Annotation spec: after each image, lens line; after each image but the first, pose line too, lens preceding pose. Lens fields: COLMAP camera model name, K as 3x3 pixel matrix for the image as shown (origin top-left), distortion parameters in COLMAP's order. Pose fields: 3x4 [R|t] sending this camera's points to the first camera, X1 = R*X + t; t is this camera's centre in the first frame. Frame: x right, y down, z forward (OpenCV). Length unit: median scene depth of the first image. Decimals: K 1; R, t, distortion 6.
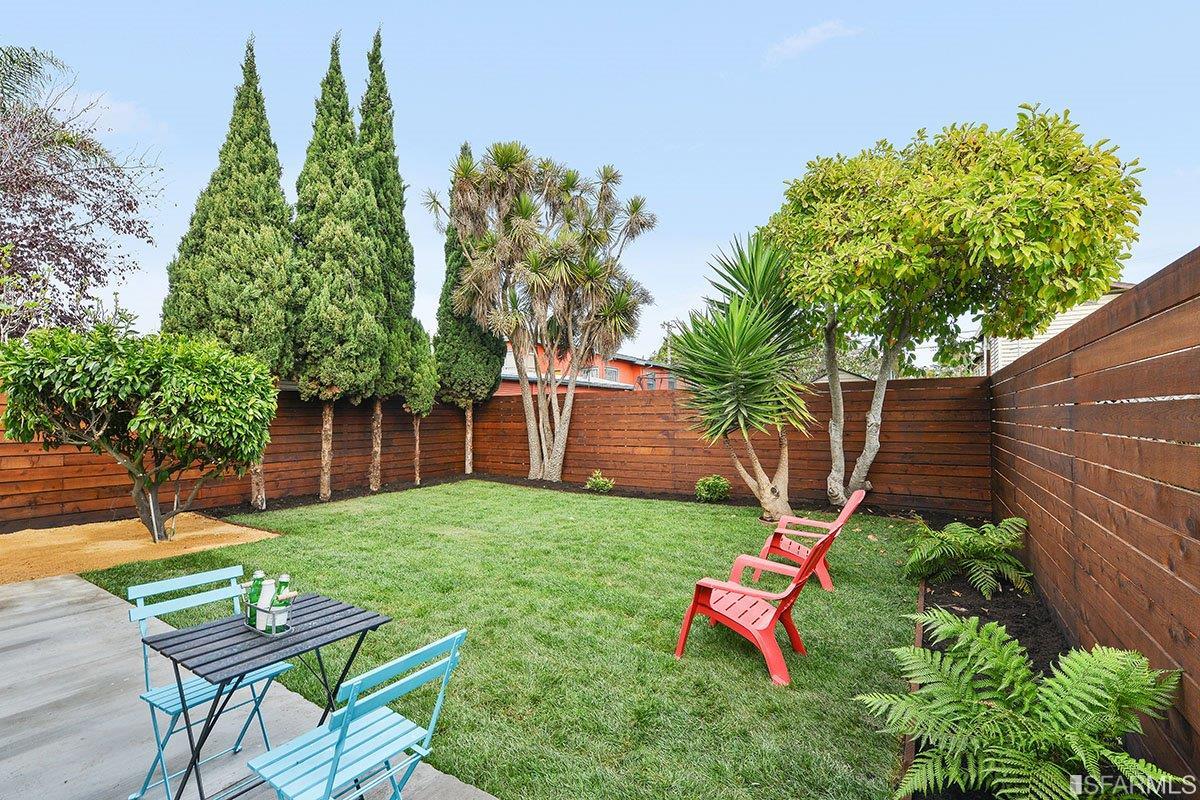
lens RADIAL K [[514.0, 0, 600.0], [0, 514.0, 400.0], [0, 0, 1]] dist [-0.000329, 0.000011]
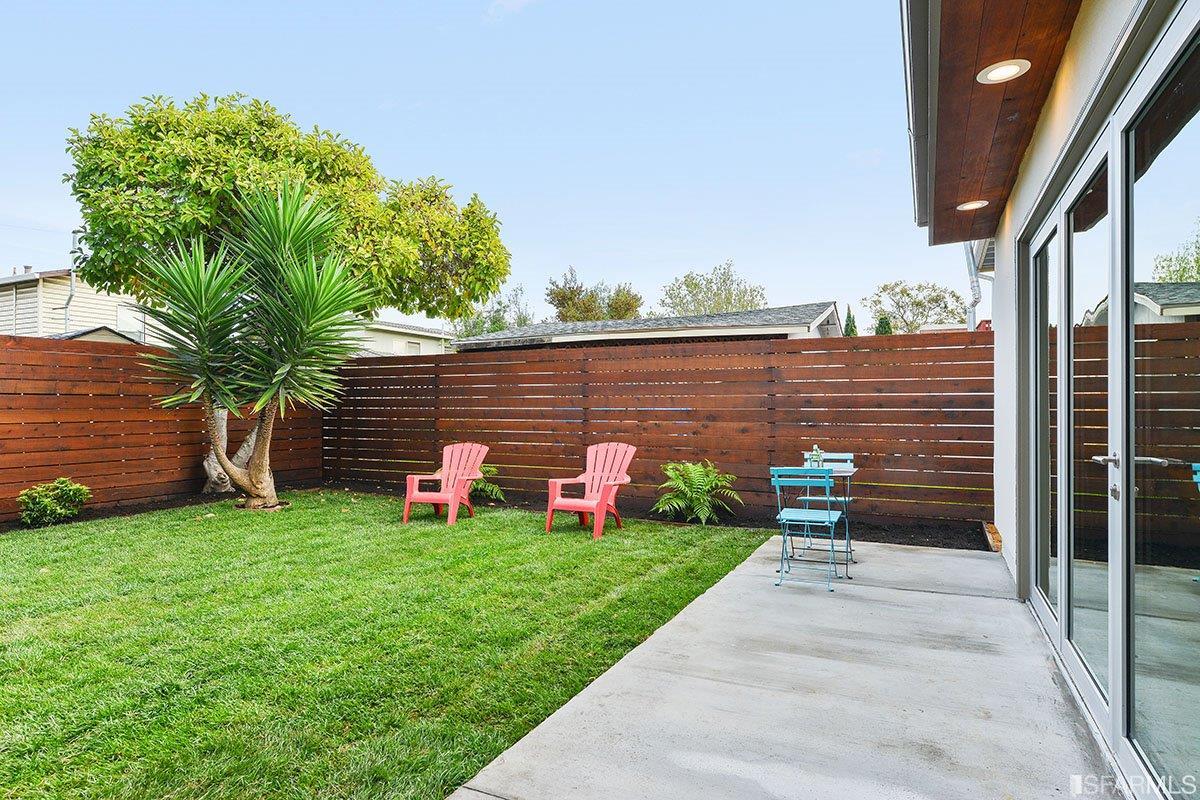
lens RADIAL K [[671.6, 0, 600.0], [0, 671.6, 400.0], [0, 0, 1]] dist [-0.002766, -0.000925]
pose [[-0.100218, 0.018894, 0.994786, -0.588525], [-0.033284, 0.999196, -0.022331, 0.041676], [-0.994409, -0.035349, -0.099509, 0.381834]]
